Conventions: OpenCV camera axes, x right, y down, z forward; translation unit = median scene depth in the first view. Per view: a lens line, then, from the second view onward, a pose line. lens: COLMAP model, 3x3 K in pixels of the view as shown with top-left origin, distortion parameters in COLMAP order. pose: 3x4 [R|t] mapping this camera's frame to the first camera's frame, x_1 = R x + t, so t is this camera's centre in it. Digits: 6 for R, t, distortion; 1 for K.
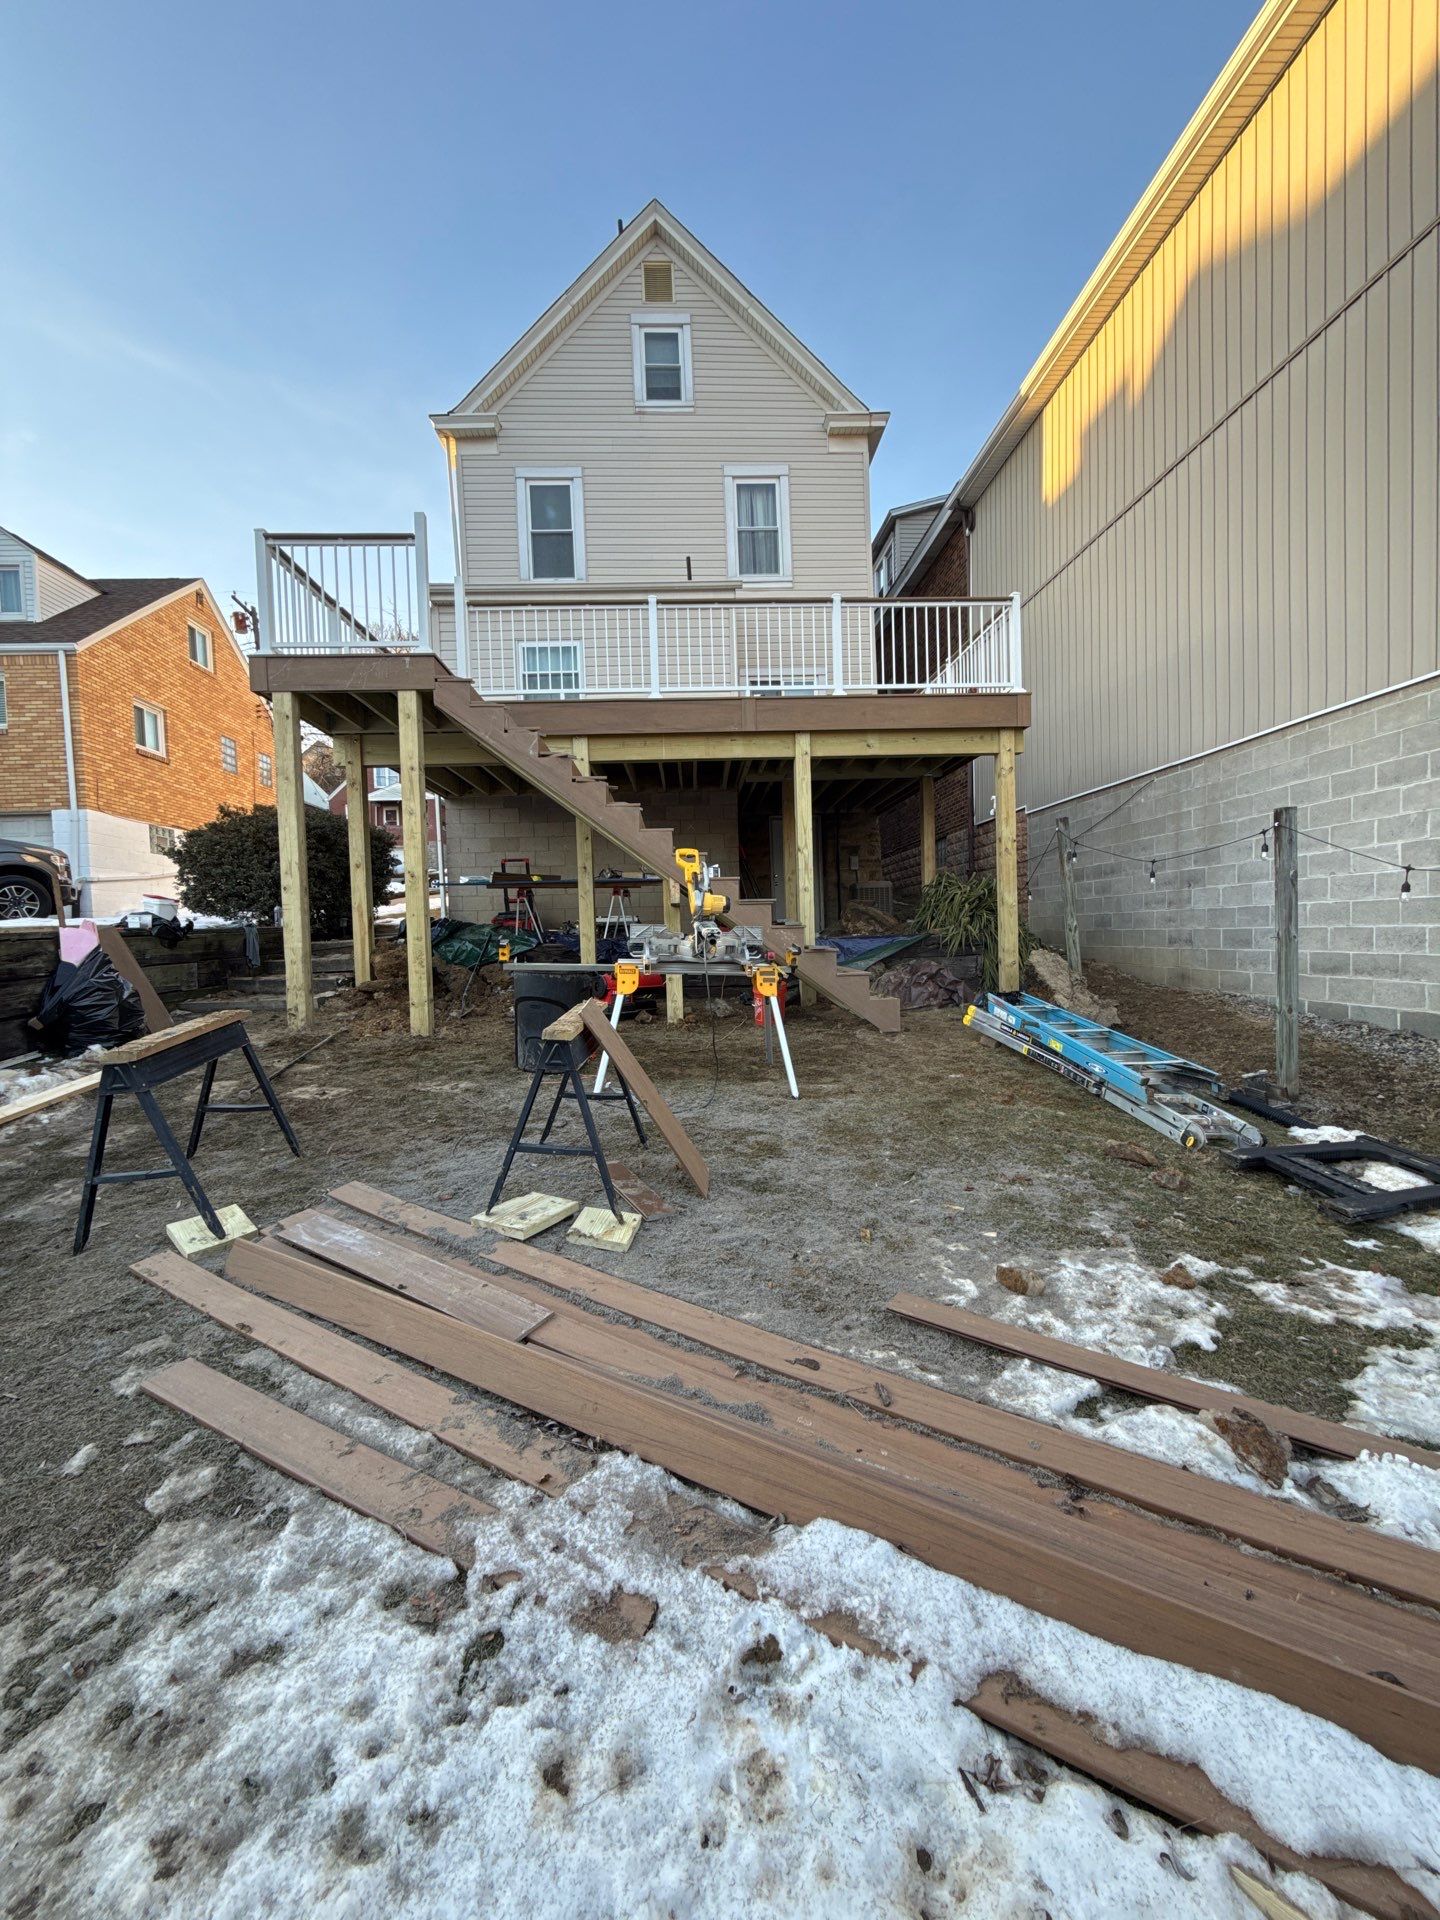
lens RADIAL K [[762.9, 0, 720.7], [0, 762.9, 964.8], [0, 0, 1]] dist [-0.001172, -0.000117]
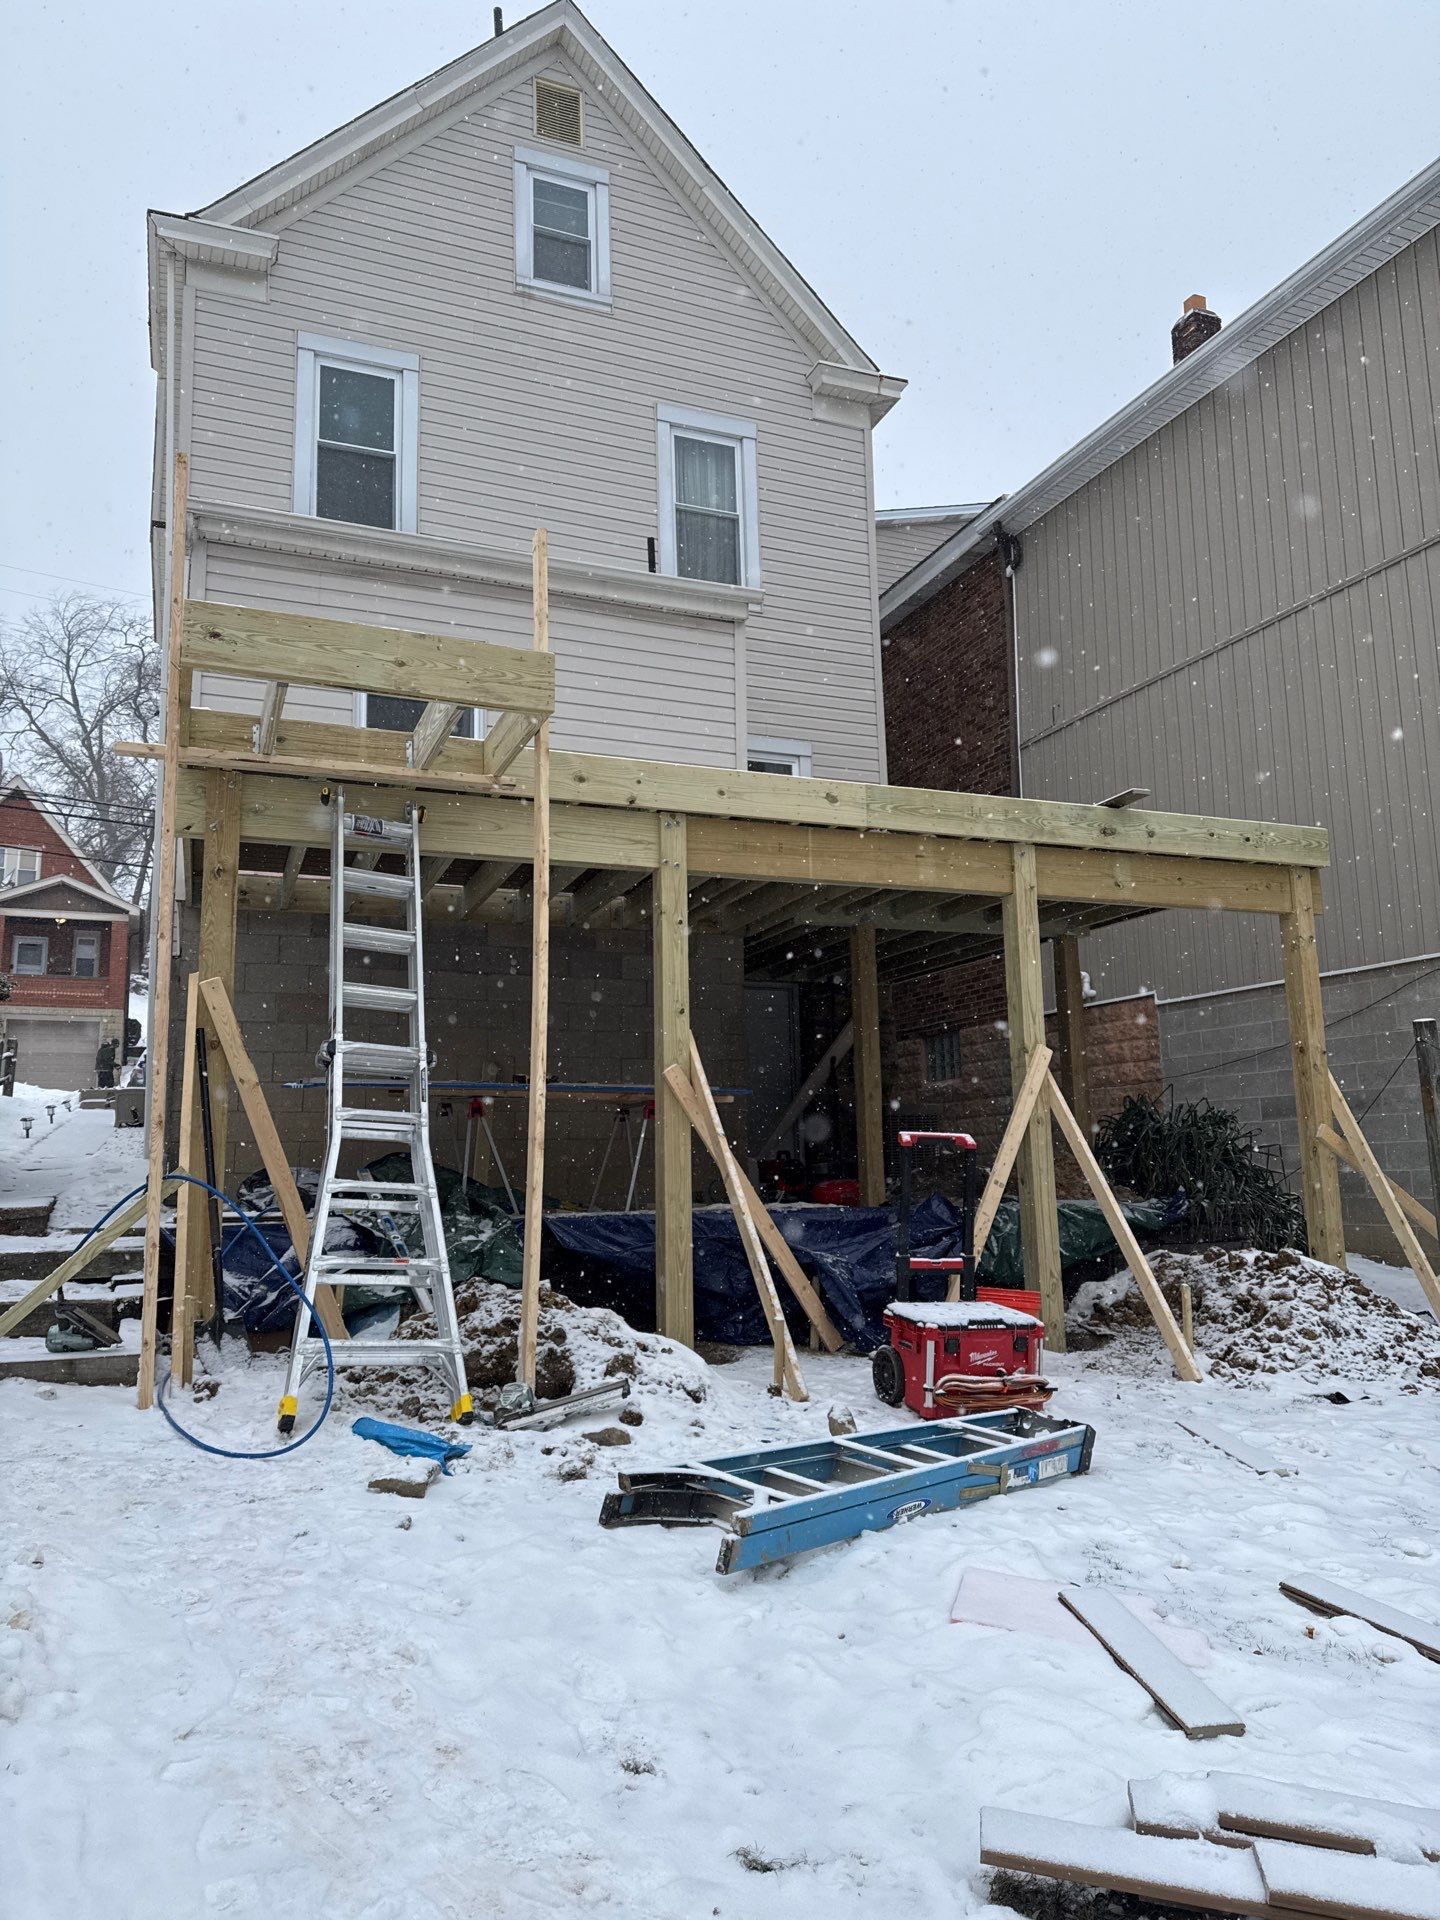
lens RADIAL K [[1345.8, 0, 721.6], [0, 1345.8, 959.2], [0, 0, 1]] dist [0.055558, -0.063968]
pose [[0.943516, 0.066431, 0.324598, -0.324920], [0.001438, 0.978863, -0.204512, -0.009139], [-0.331323, 0.193427, 0.923478, 0.096688]]
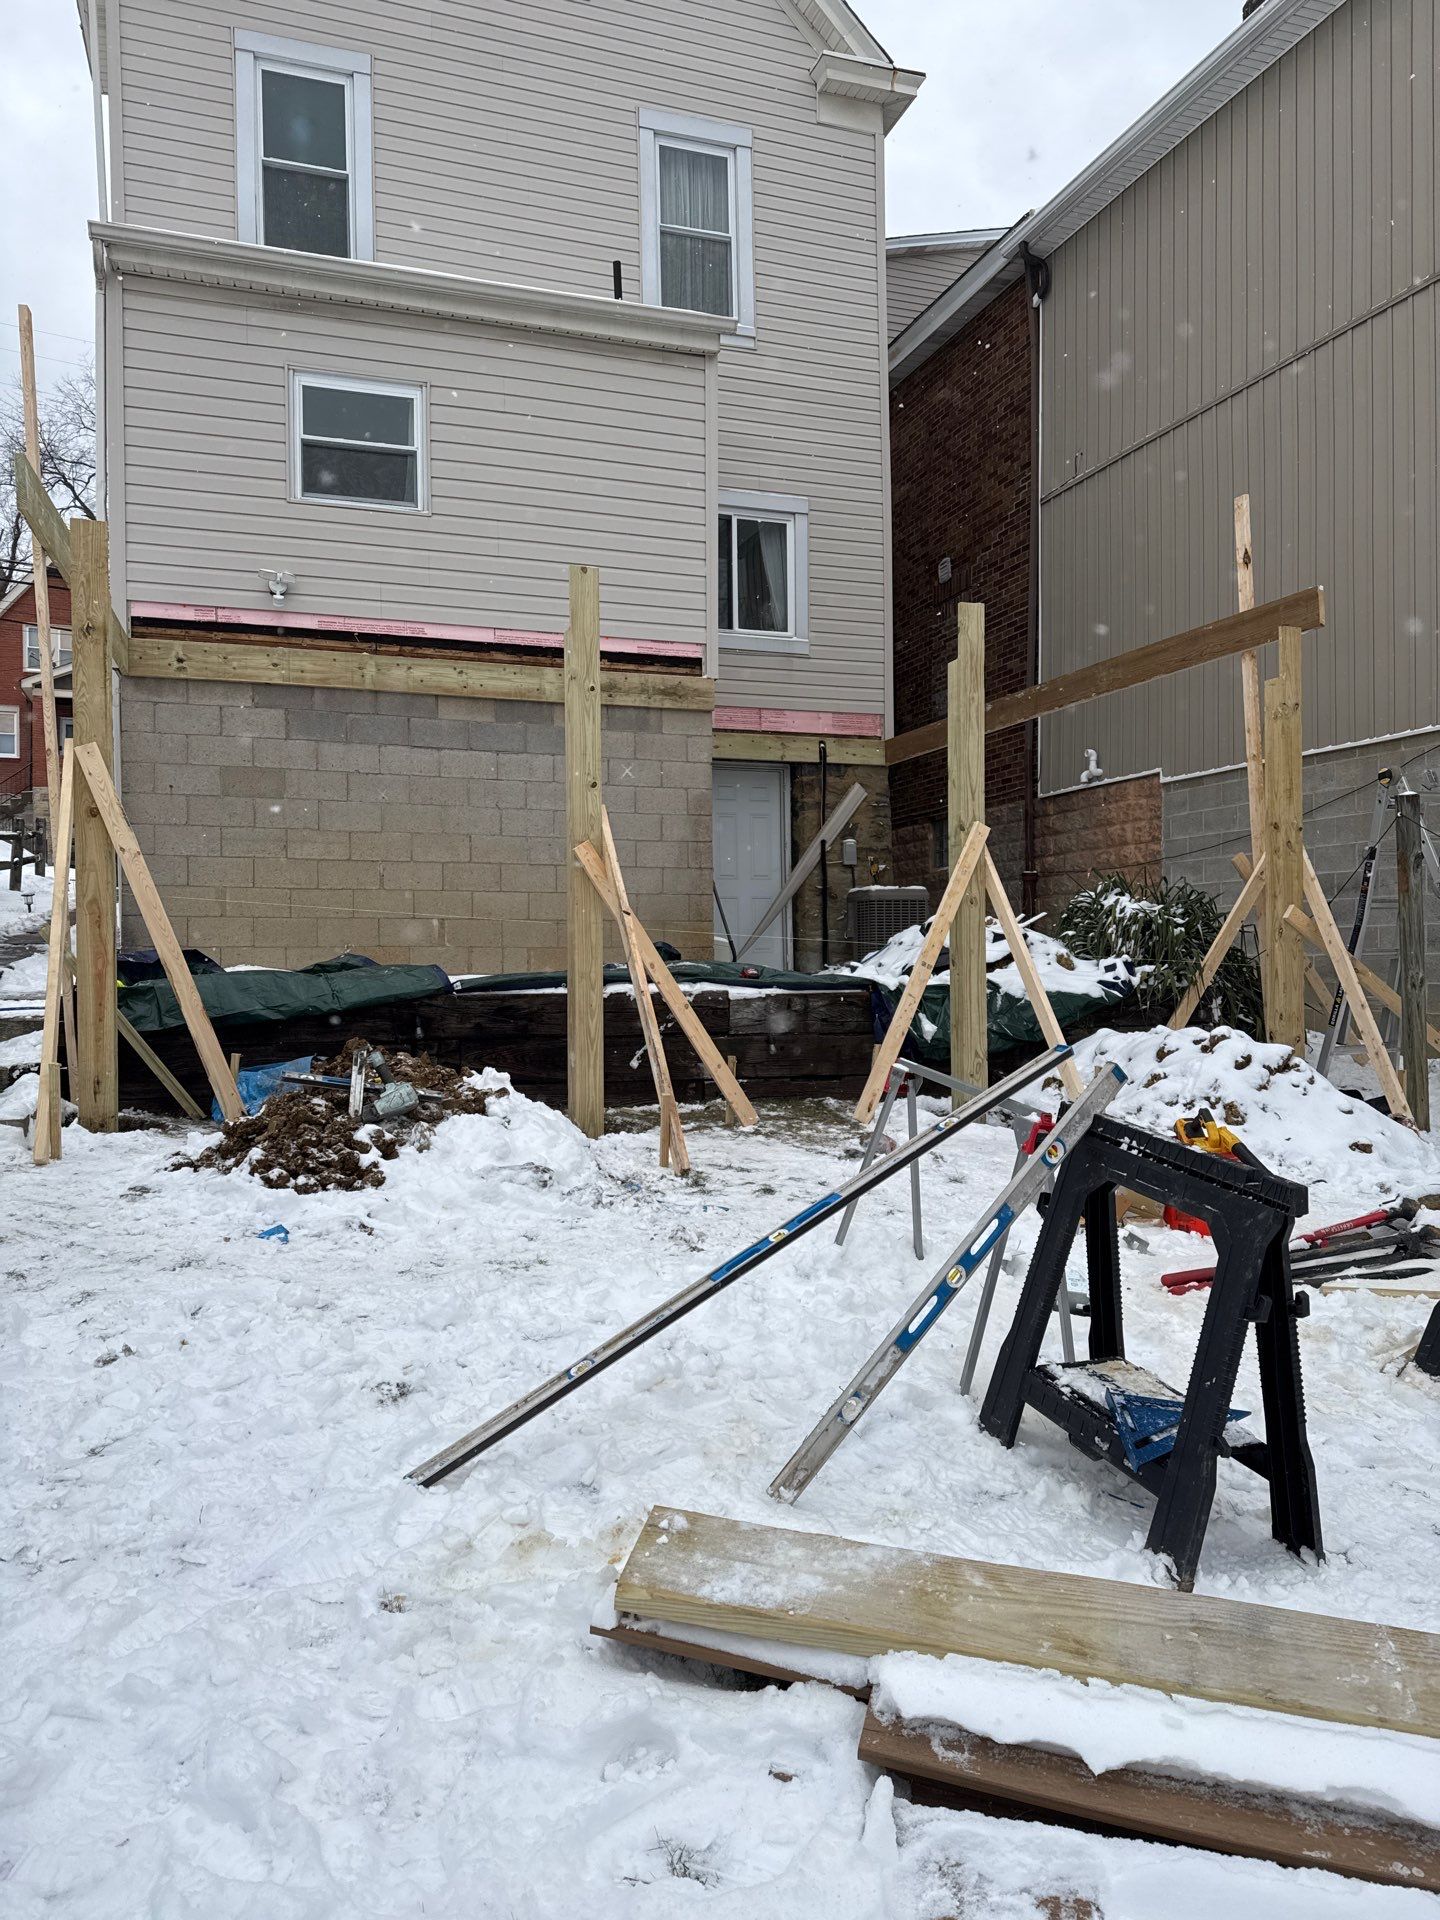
lens RADIAL K [[1345.8, 0, 710.6], [0, 1345.8, 973.8], [0, 0, 1]] dist [0.055558, -0.063968]
pose [[0.960680, 0.020380, 0.276910, -0.246802], [-0.009972, 0.999192, -0.038941, -0.005533], [-0.277479, 0.034648, 0.960107, 0.098427]]
